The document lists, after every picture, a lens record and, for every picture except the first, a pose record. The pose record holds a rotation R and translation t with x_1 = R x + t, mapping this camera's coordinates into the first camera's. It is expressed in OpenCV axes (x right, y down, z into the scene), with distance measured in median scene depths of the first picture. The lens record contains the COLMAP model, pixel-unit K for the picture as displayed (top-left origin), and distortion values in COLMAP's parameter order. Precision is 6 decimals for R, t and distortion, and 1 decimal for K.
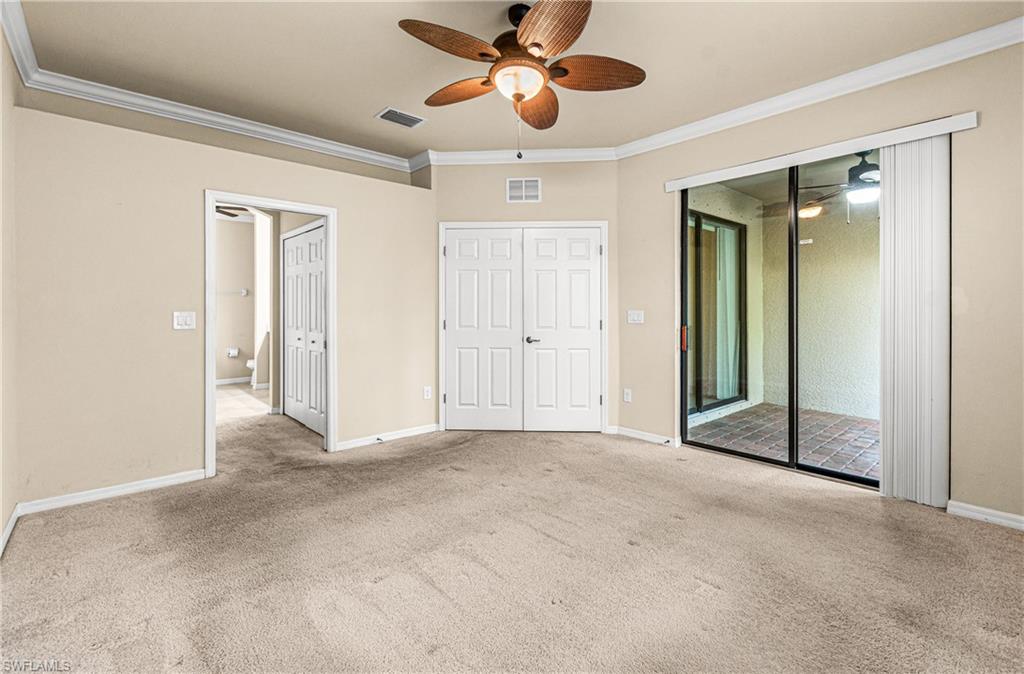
lens RADIAL K [[458.8, 0, 511.4], [0, 458.8, 314.1], [0, 0, 1]] dist [0.002763, 0.000128]
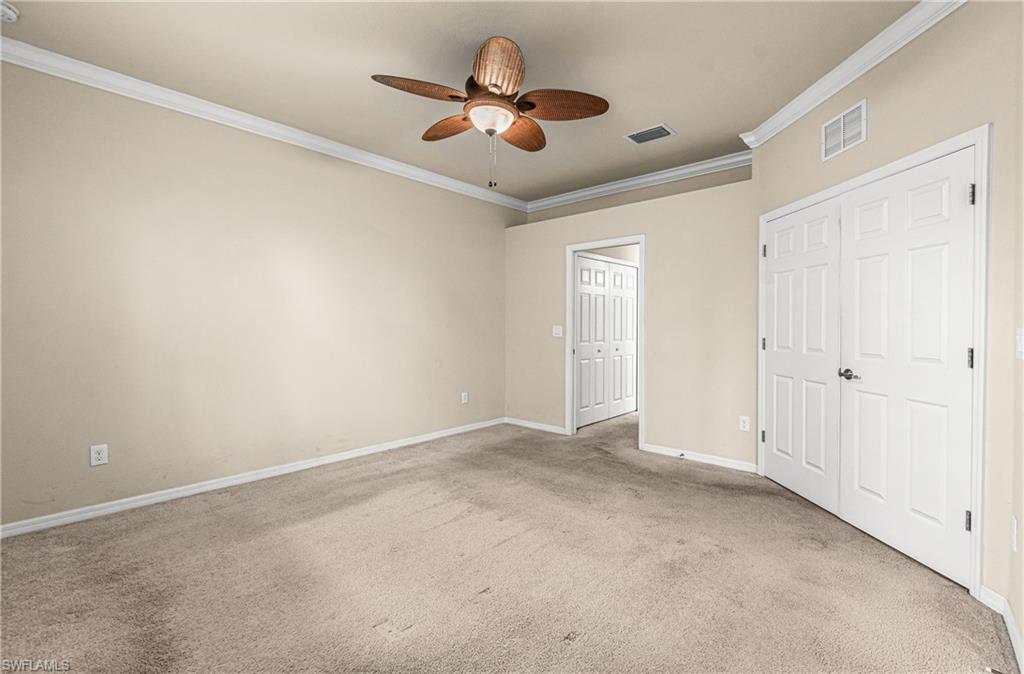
lens RADIAL K [[439.6, 0, 513.8], [0, 439.6, 332.0], [0, 0, 1]] dist [0.001439, 0.000132]
pose [[0.114703, 0.016292, -0.993266, 0.570419], [-0.010311, 0.999831, 0.015209, -0.004285], [0.993346, 0.008497, 0.114852, 0.490146]]
